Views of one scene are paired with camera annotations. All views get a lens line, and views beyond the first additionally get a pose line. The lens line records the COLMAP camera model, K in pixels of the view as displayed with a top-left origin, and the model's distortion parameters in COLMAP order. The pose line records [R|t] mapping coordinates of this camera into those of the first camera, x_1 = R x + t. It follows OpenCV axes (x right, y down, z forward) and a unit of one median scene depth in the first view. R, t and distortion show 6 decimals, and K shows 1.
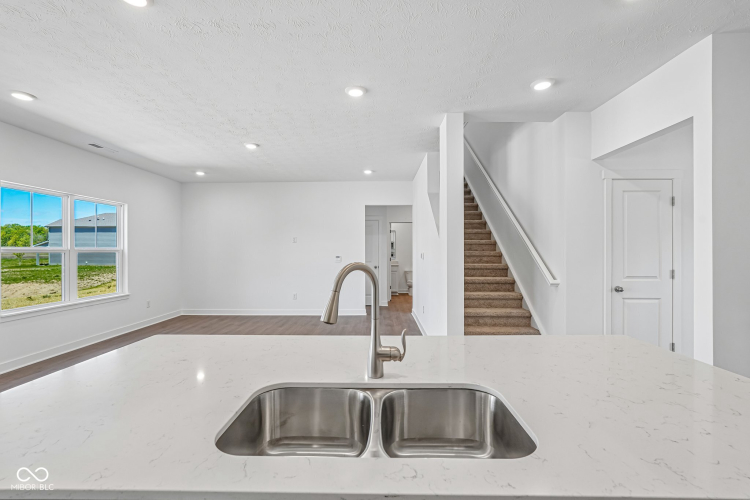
lens RADIAL K [[329.7, 0, 379.8], [0, 329.7, 249.7], [0, 0, 1]] dist [-0.007033, 0.003507]
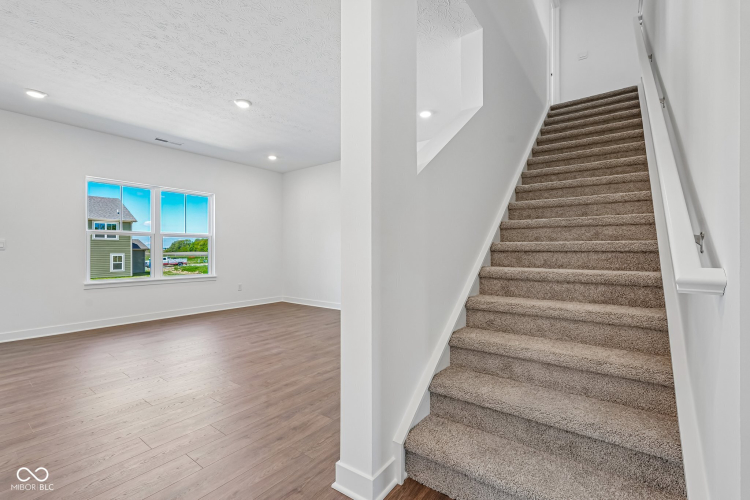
lens RADIAL K [[329.7, 0, 375.7], [0, 329.7, 251.7], [0, 0, 1]] dist [-0.007033, 0.003507]
pose [[0.803226, -0.000571, -0.595674, 0.368285], [0.001836, 0.999997, 0.001516, 0.060945], [0.595672, -0.002312, 0.803225, 0.502350]]
